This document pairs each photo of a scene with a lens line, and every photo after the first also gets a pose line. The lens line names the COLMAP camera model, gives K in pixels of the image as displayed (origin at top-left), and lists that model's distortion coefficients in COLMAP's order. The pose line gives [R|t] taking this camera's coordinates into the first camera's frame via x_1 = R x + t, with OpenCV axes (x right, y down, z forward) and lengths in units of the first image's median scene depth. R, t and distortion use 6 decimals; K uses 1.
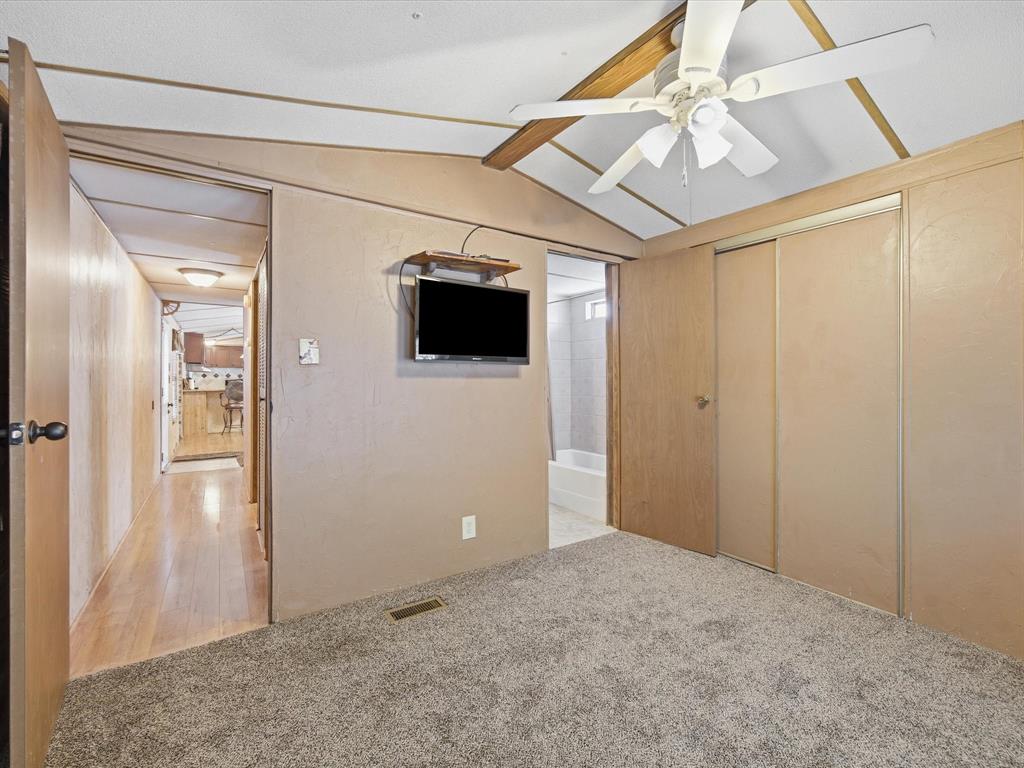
lens RADIAL K [[446.1, 0, 510.9], [0, 446.1, 383.6], [0, 0, 1]] dist [0.001662, 0.000266]
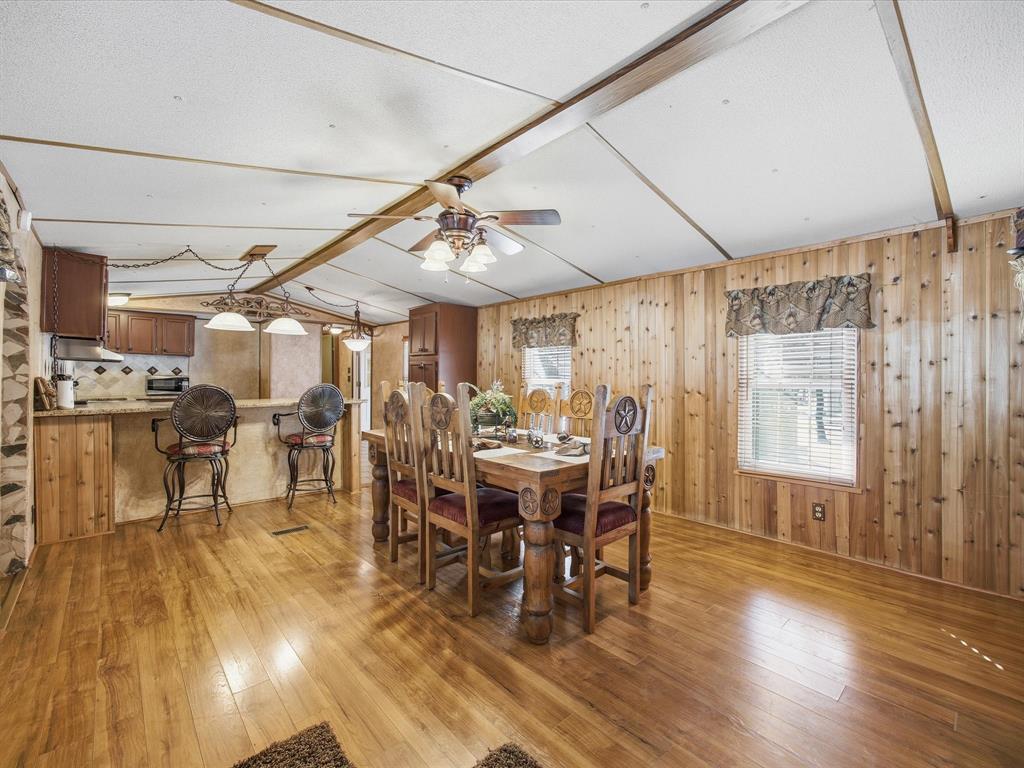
lens RADIAL K [[446.1, 0, 513.4], [0, 446.1, 380.3], [0, 0, 1]] dist [0.001662, 0.000266]
pose [[0.988490, 0.003293, 0.151253, -0.397918], [-0.003096, 0.999994, -0.001534, -0.009537], [-0.151257, 0.001048, 0.988494, 0.567548]]
